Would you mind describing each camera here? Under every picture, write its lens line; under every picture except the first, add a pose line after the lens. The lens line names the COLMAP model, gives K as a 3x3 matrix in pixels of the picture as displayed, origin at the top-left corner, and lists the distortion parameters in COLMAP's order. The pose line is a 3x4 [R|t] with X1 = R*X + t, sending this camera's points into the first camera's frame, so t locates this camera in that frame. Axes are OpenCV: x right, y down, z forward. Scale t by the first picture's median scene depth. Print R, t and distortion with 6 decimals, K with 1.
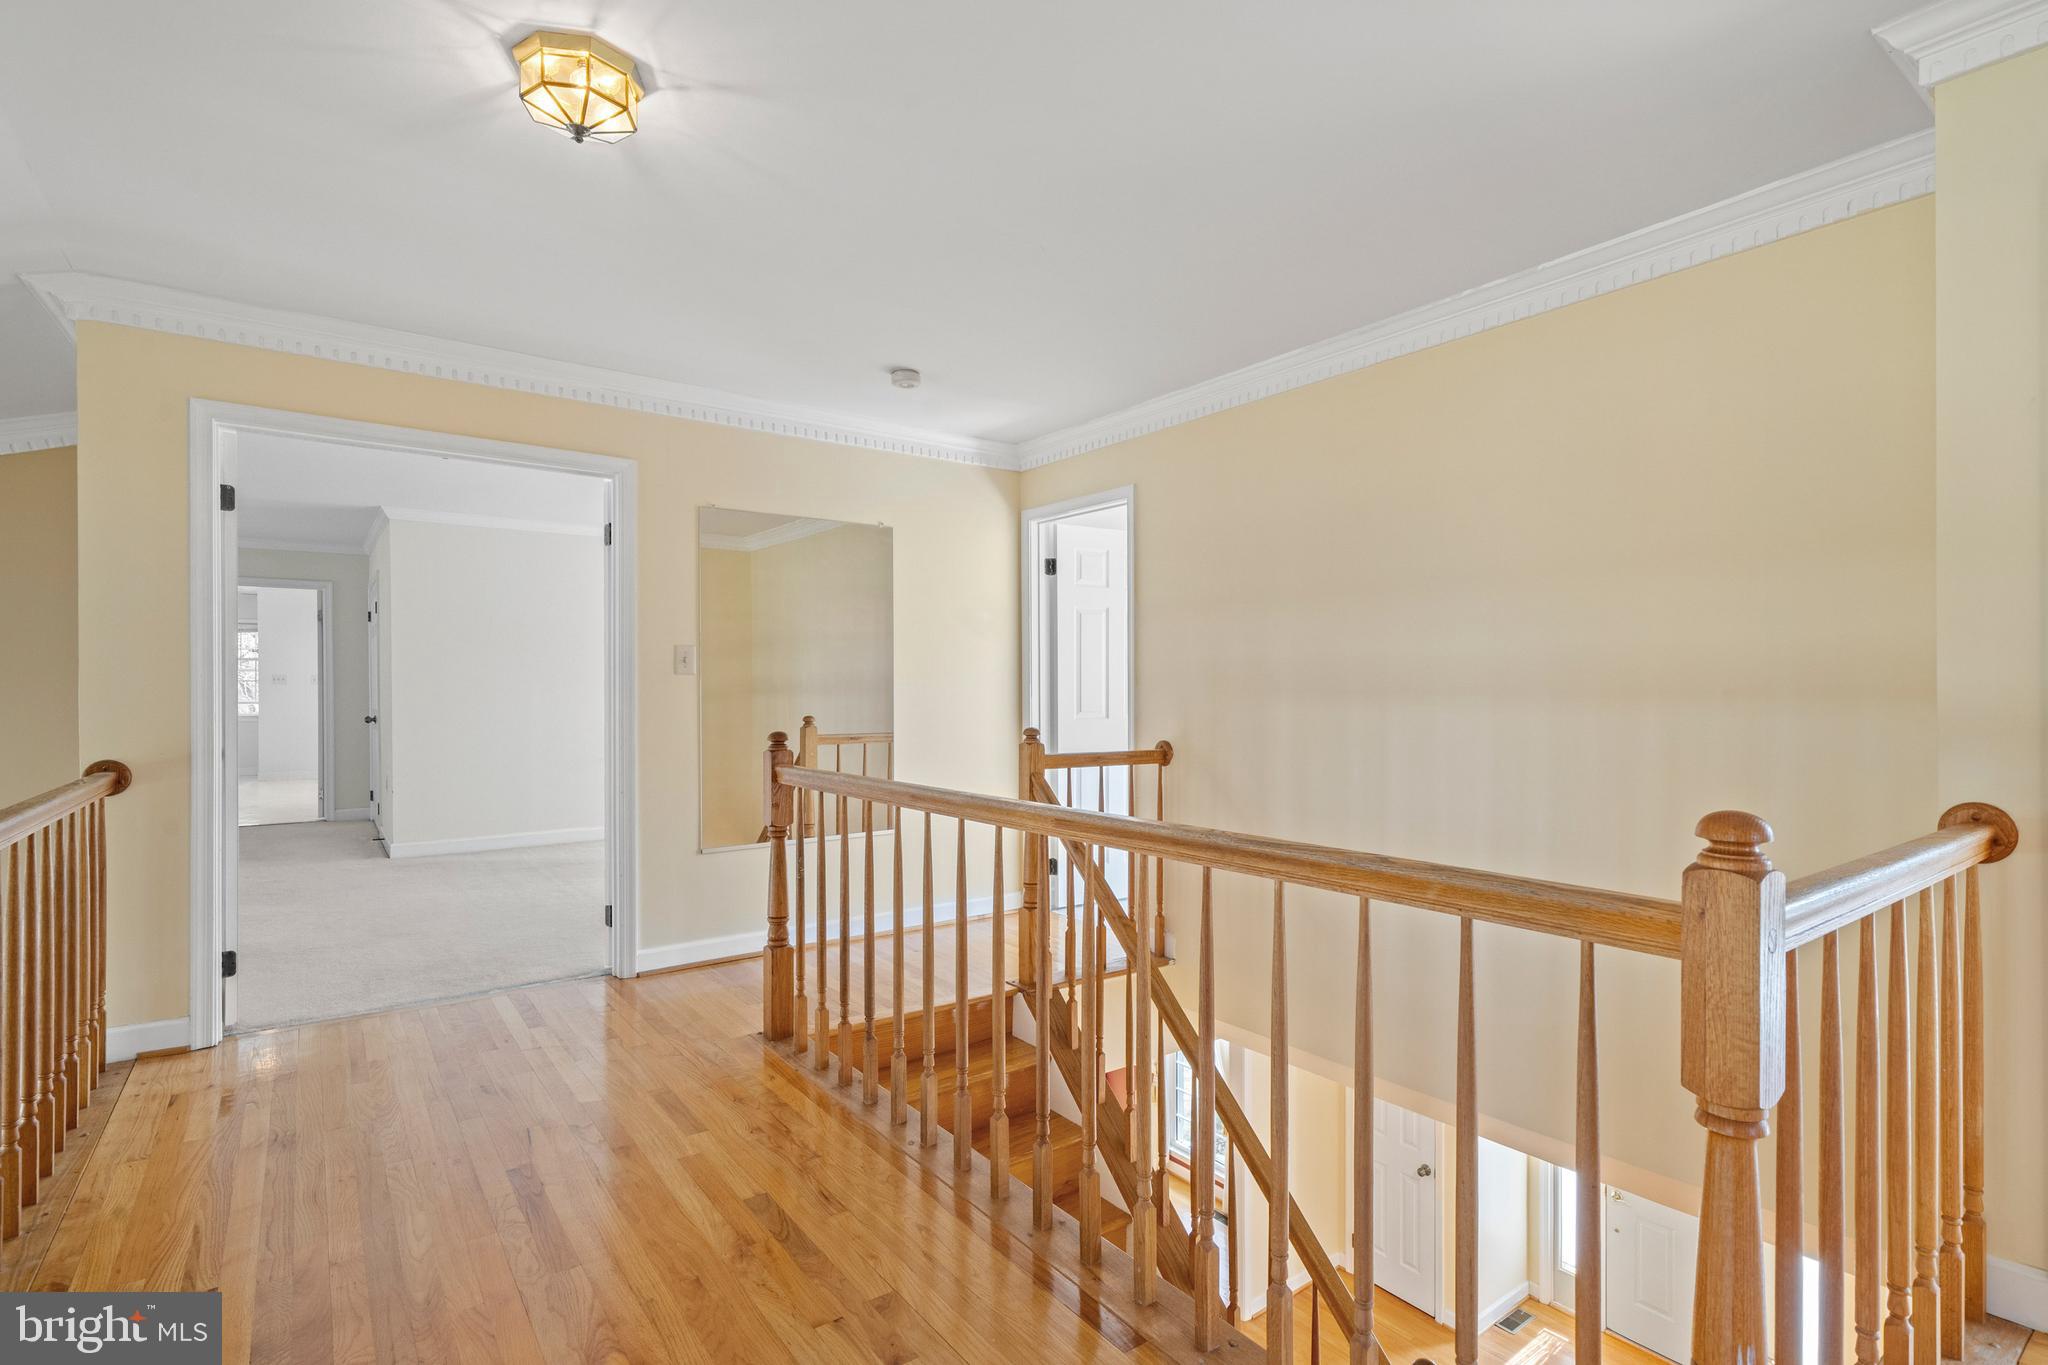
lens RADIAL K [[957.1, 0, 1024.8], [0, 957.1, 690.3], [0, 0, 1]] dist [0.001669, 0.000436]
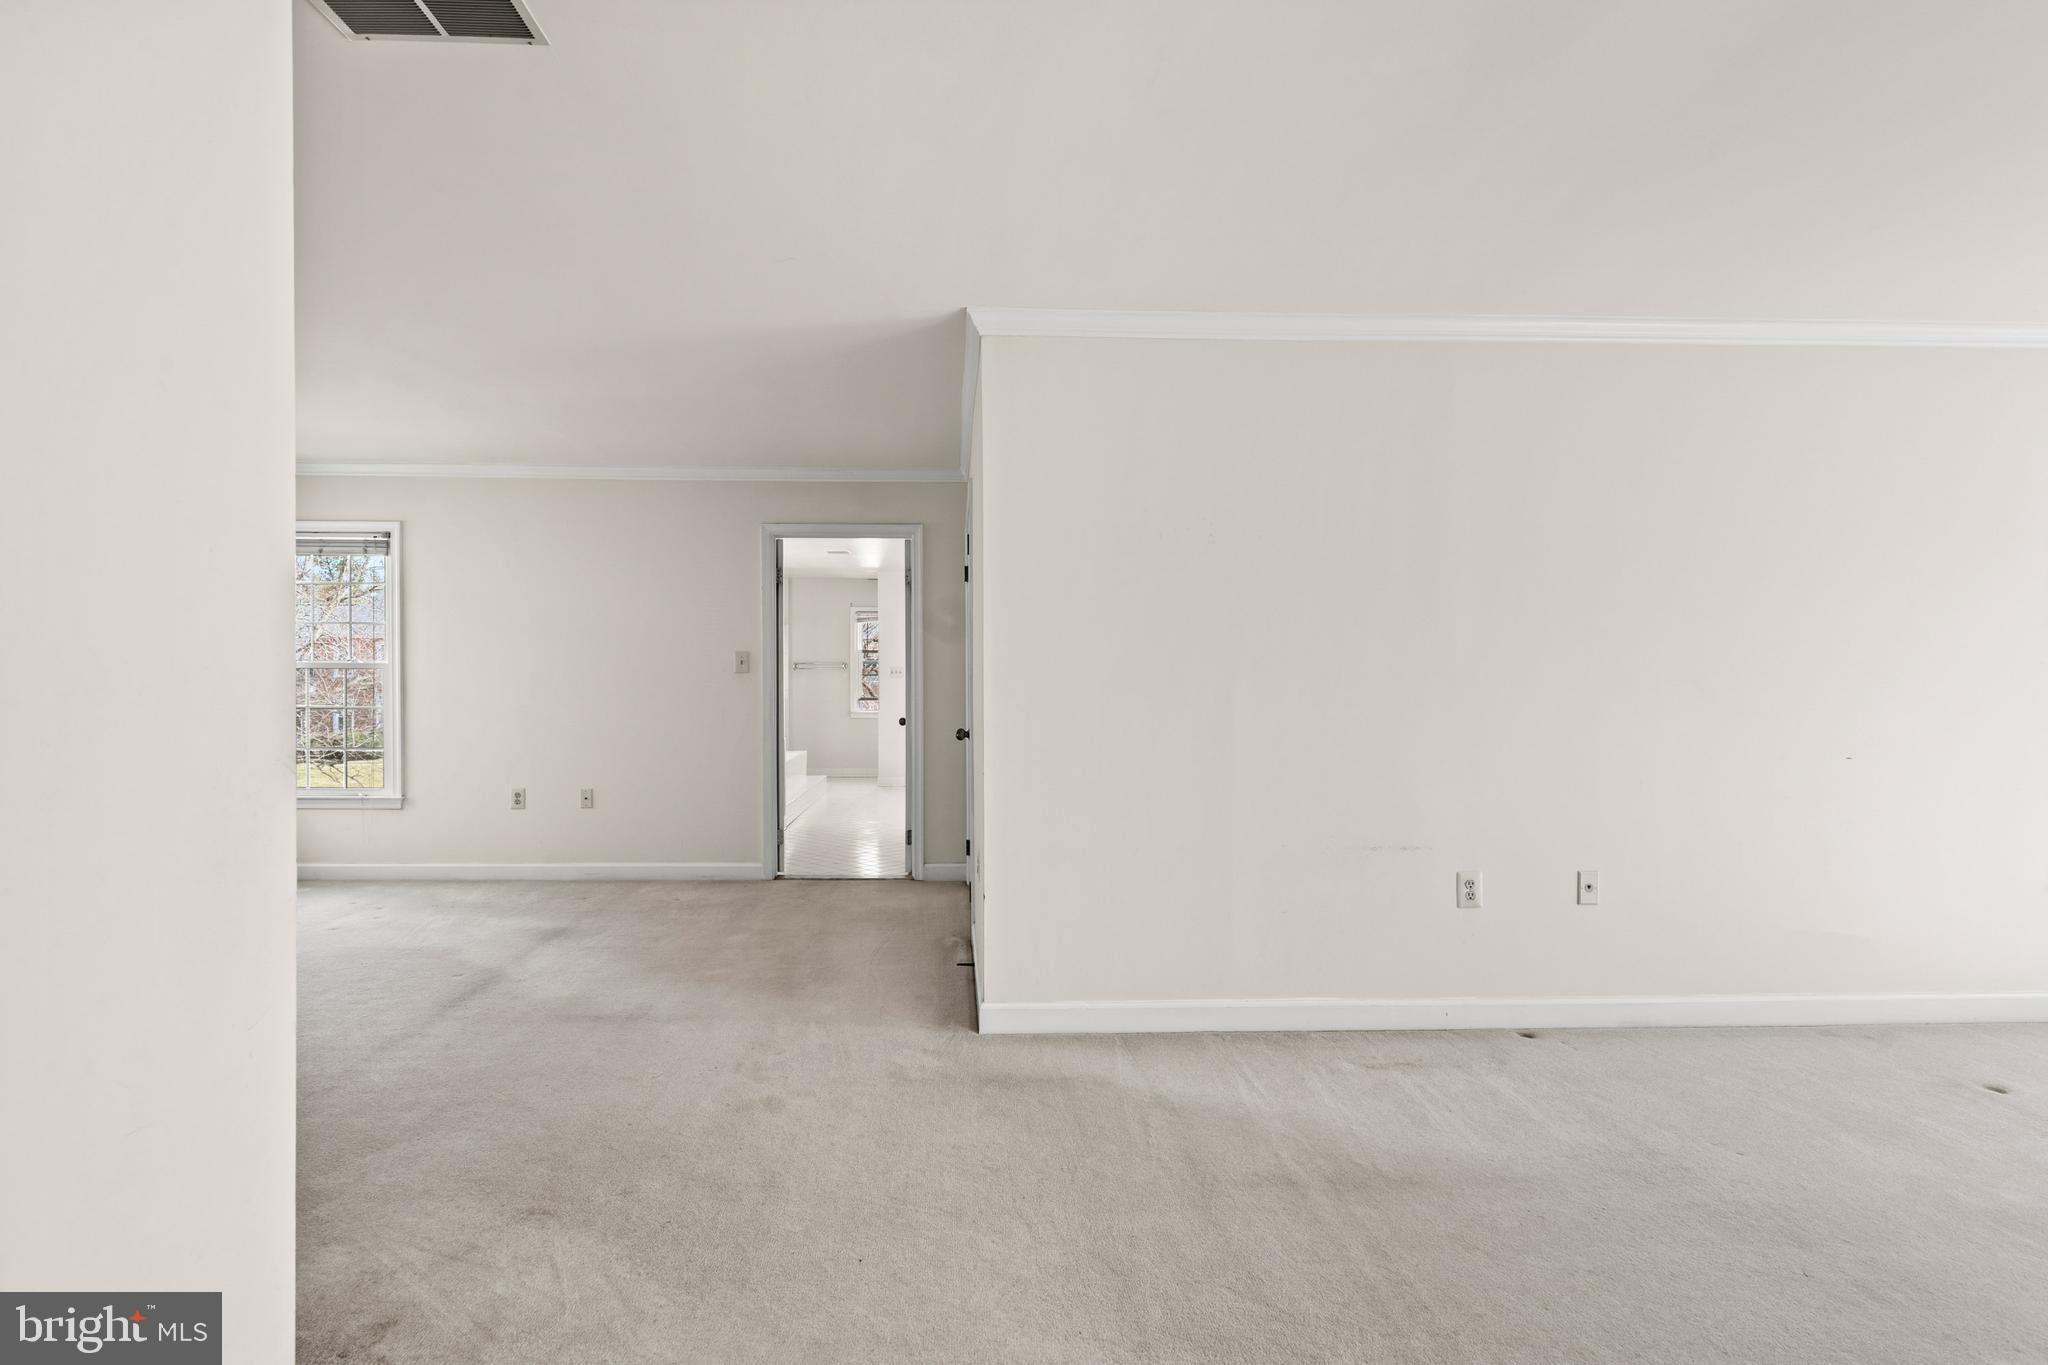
lens RADIAL K [[957.1, 0, 1024.8], [0, 957.1, 690.3], [0, 0, 1]] dist [0.001669, 0.000436]
pose [[0.845397, 0.008386, -0.534073, -0.310615], [-0.001879, 0.999917, 0.012726, -0.004784], [0.534135, -0.009755, 0.845343, 0.484439]]
